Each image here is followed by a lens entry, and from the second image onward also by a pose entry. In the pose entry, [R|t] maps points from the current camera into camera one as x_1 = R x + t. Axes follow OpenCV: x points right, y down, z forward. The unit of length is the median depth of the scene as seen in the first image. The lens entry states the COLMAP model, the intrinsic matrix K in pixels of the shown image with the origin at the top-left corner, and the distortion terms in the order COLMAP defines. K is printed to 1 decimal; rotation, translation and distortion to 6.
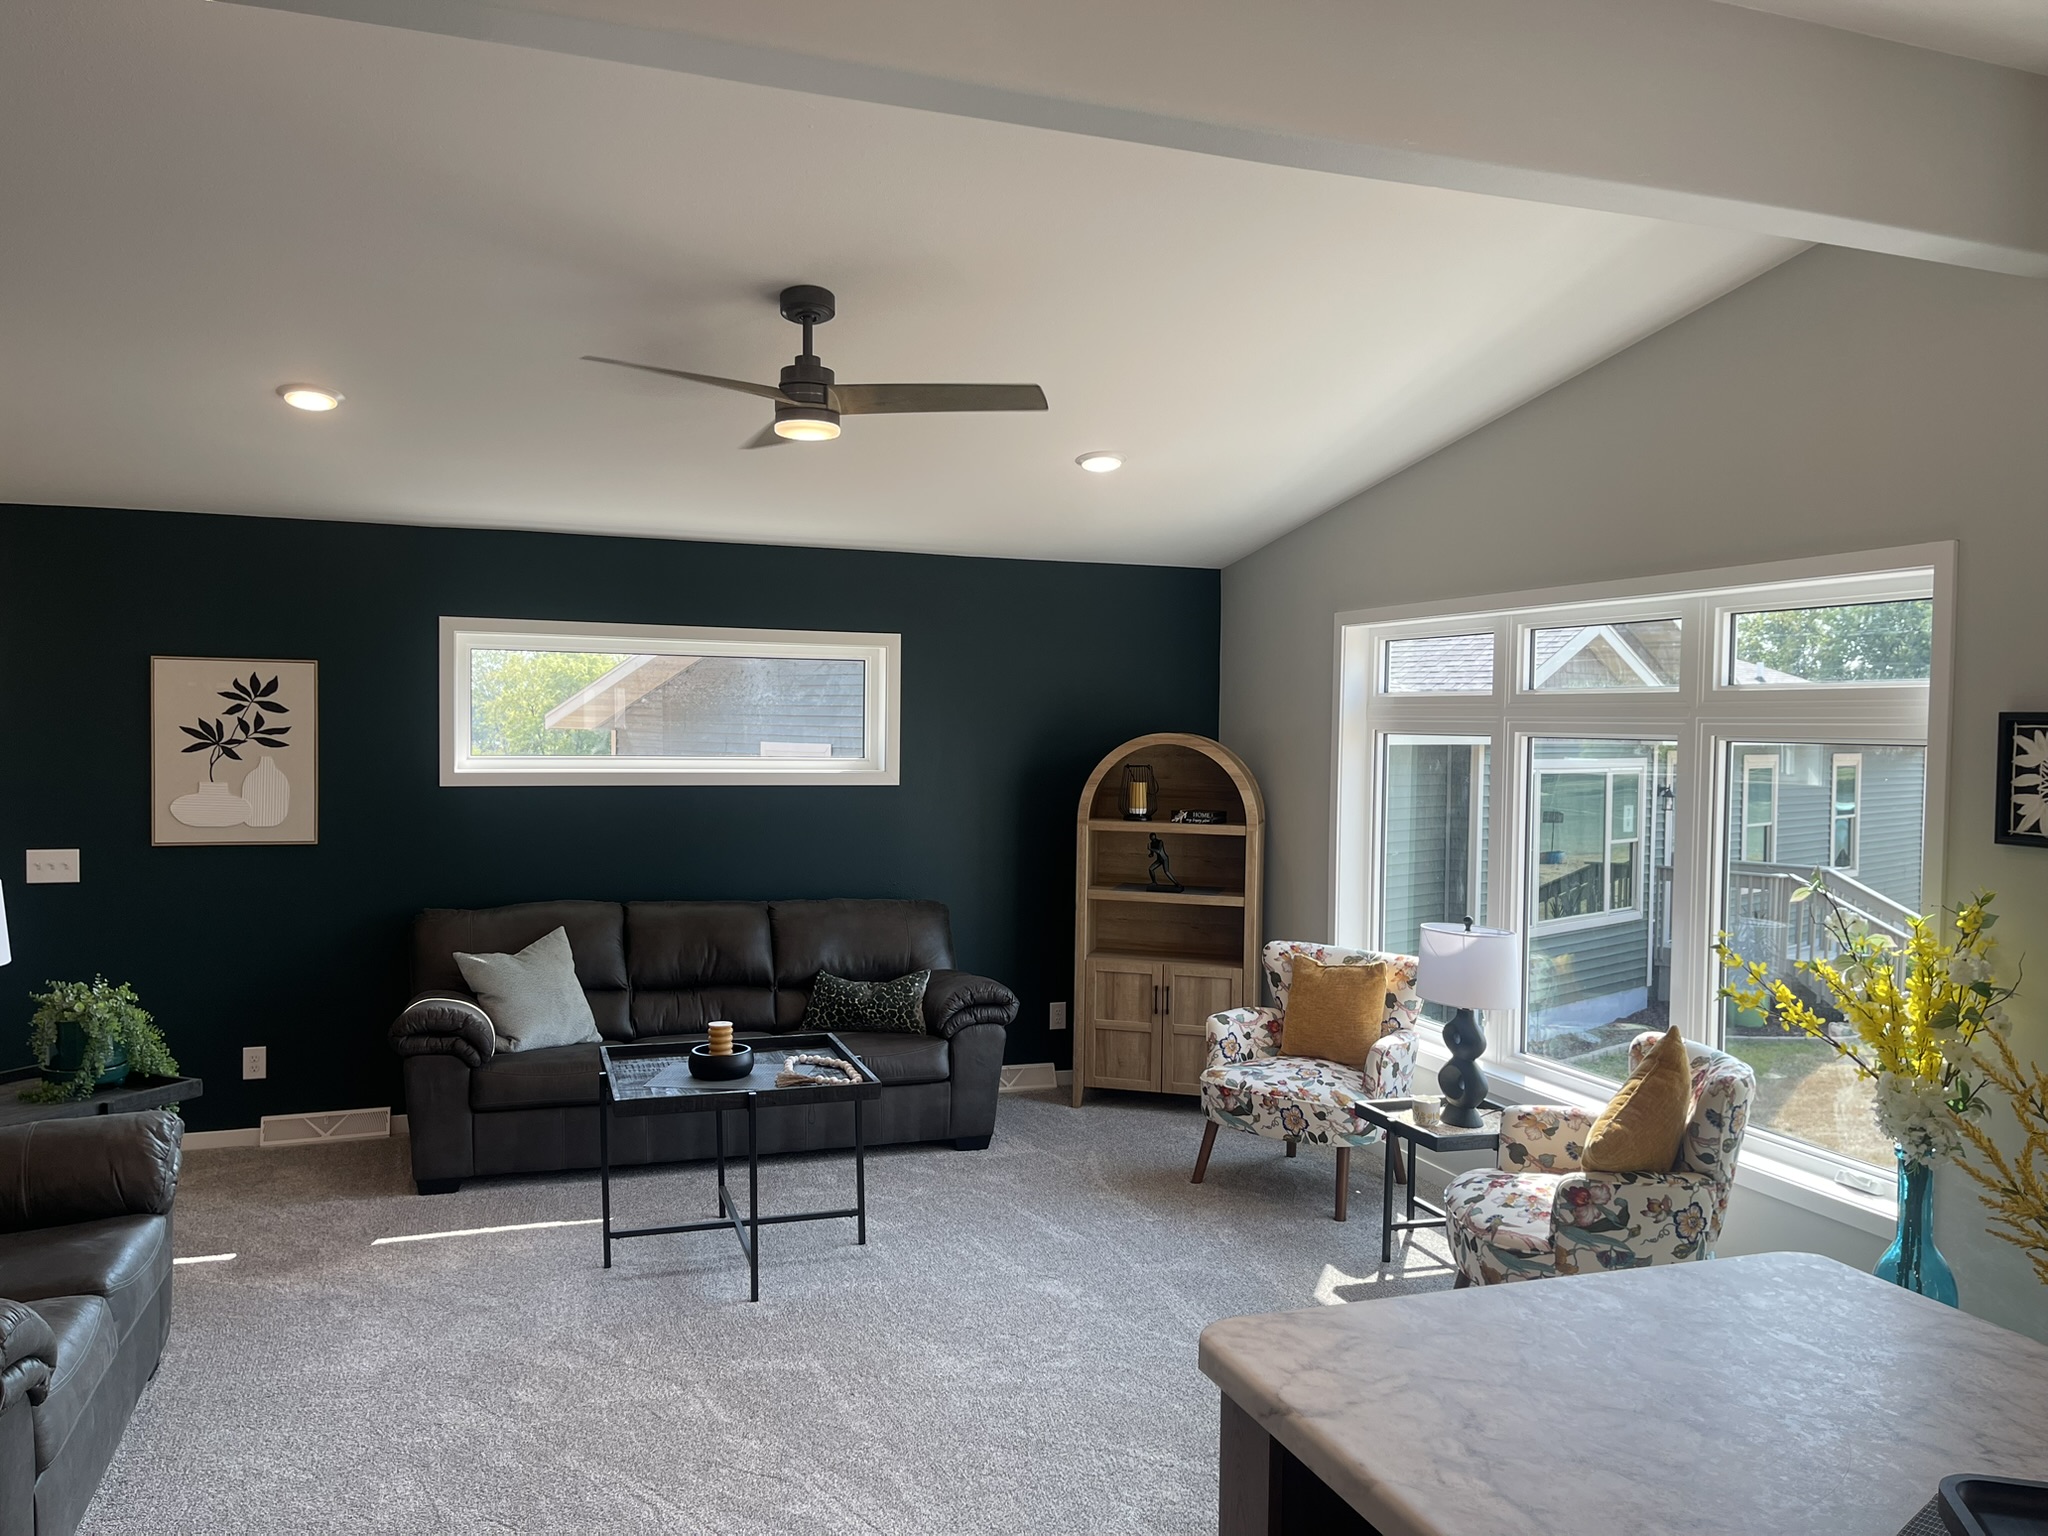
lens RADIAL K [[1545.4, 0, 1029.0], [0, 1545.4, 759.5], [0, 0, 1]] dist [0.046014, -0.031620]
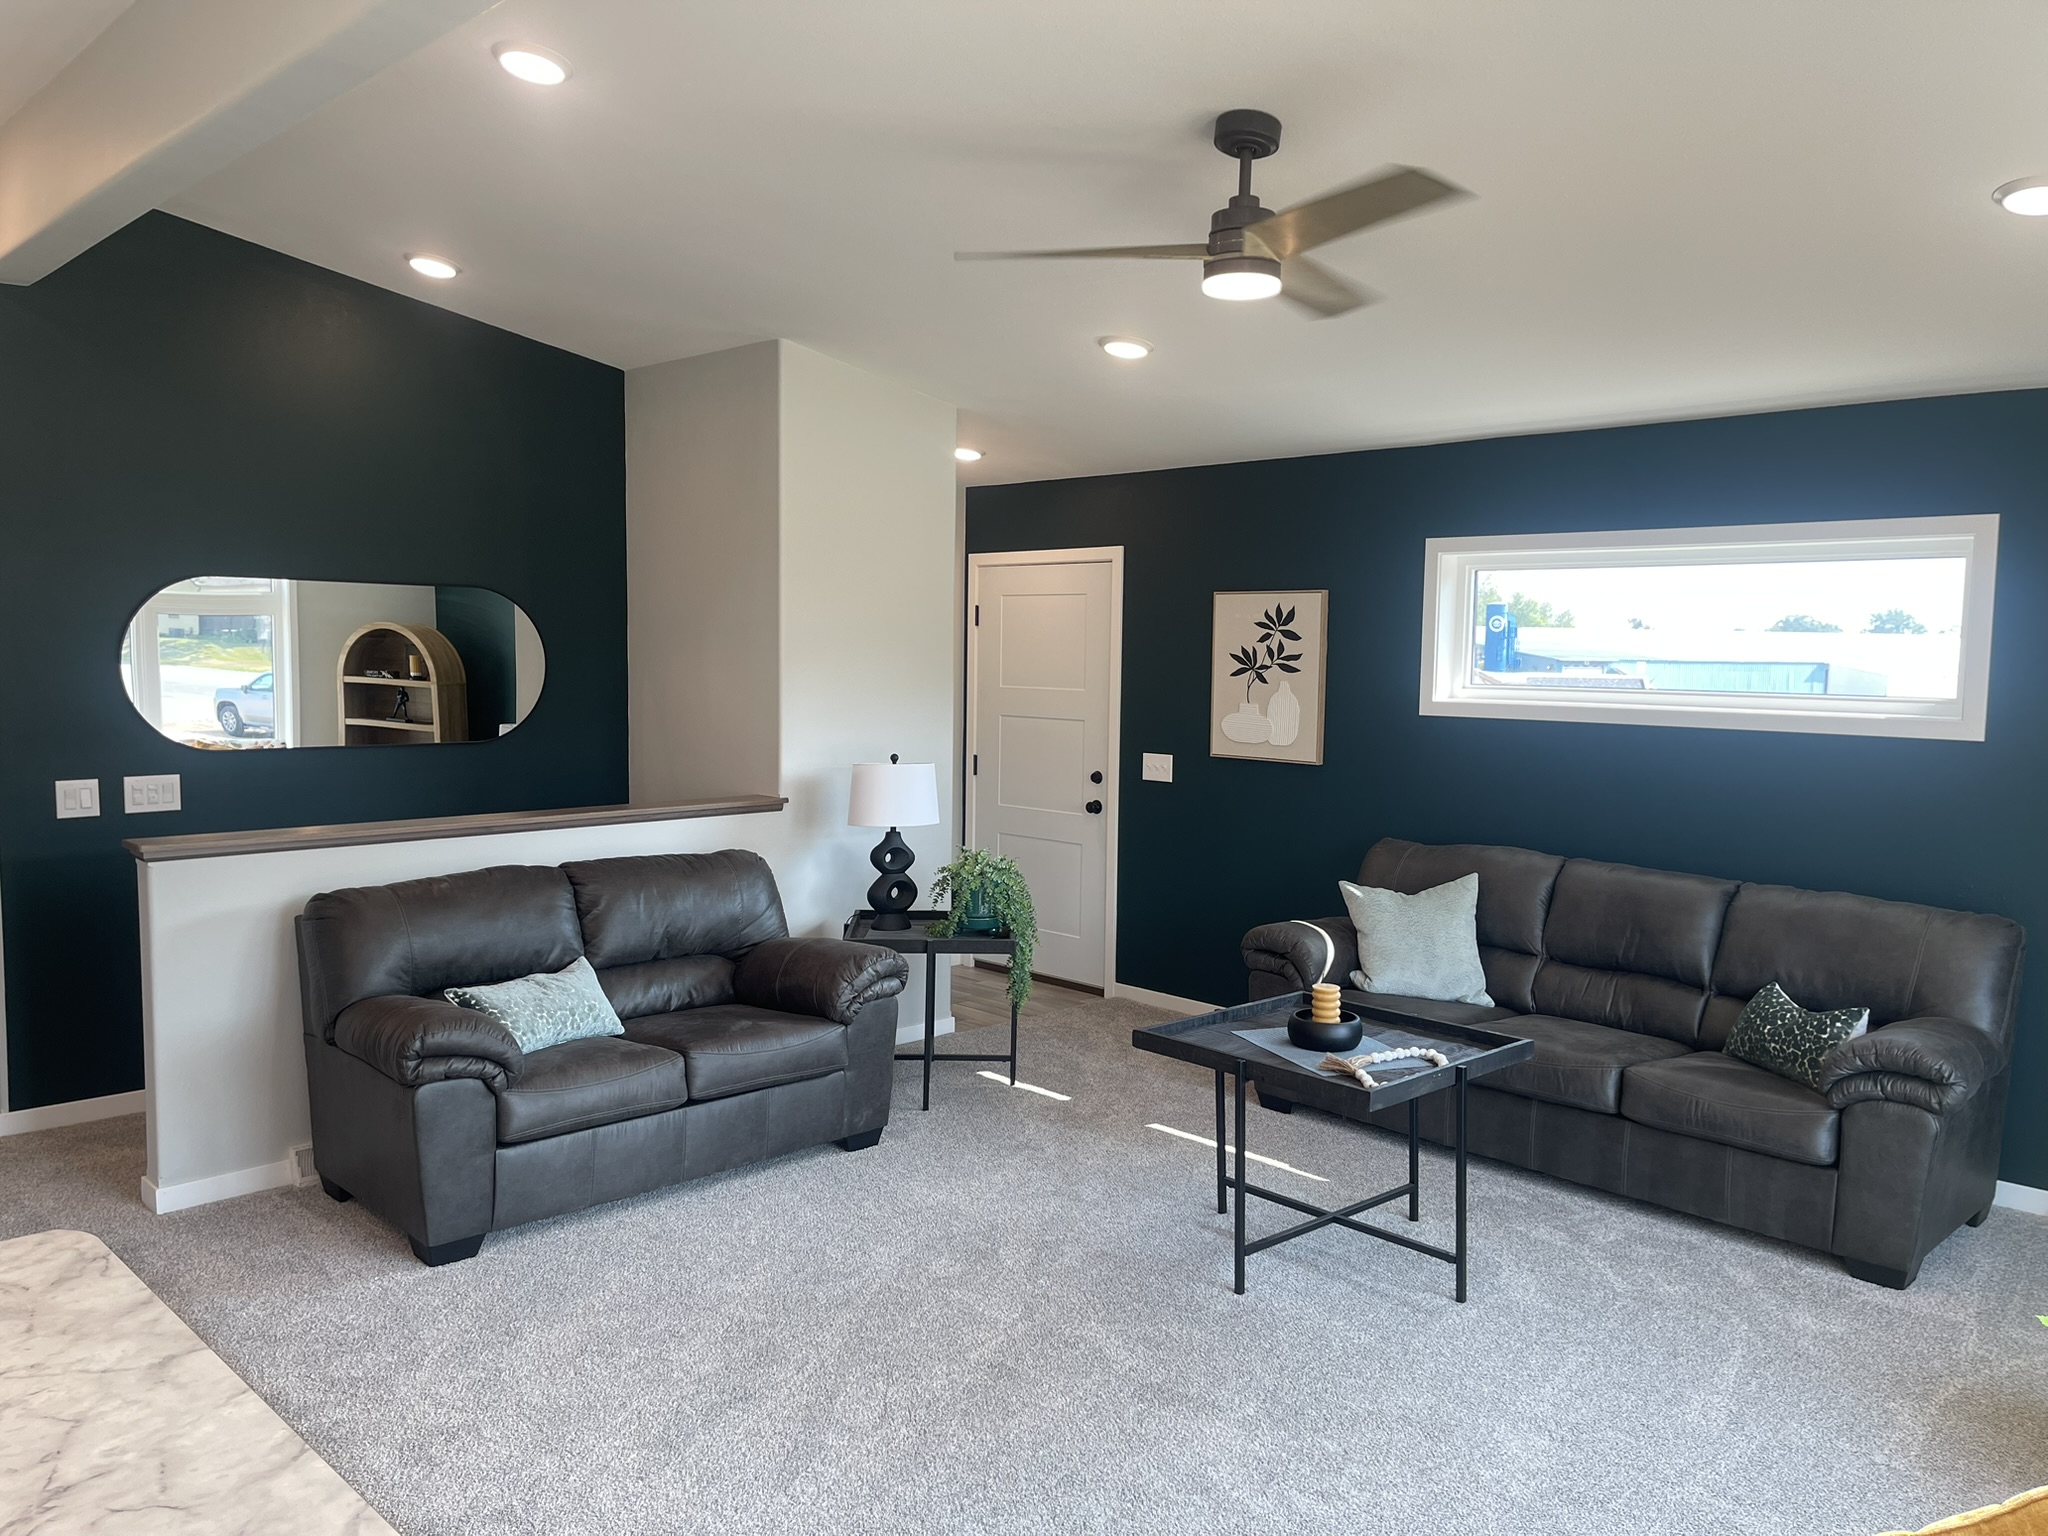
lens RADIAL K [[1545.4, 0, 1028.2], [0, 1545.4, 781.5], [0, 0, 1]] dist [0.046014, -0.031620]
pose [[0.417011, 0.073141, -0.905953, 0.417169], [-0.031061, 0.997321, 0.066220, 0.001951], [0.908370, 0.000525, 0.418166, 0.391483]]
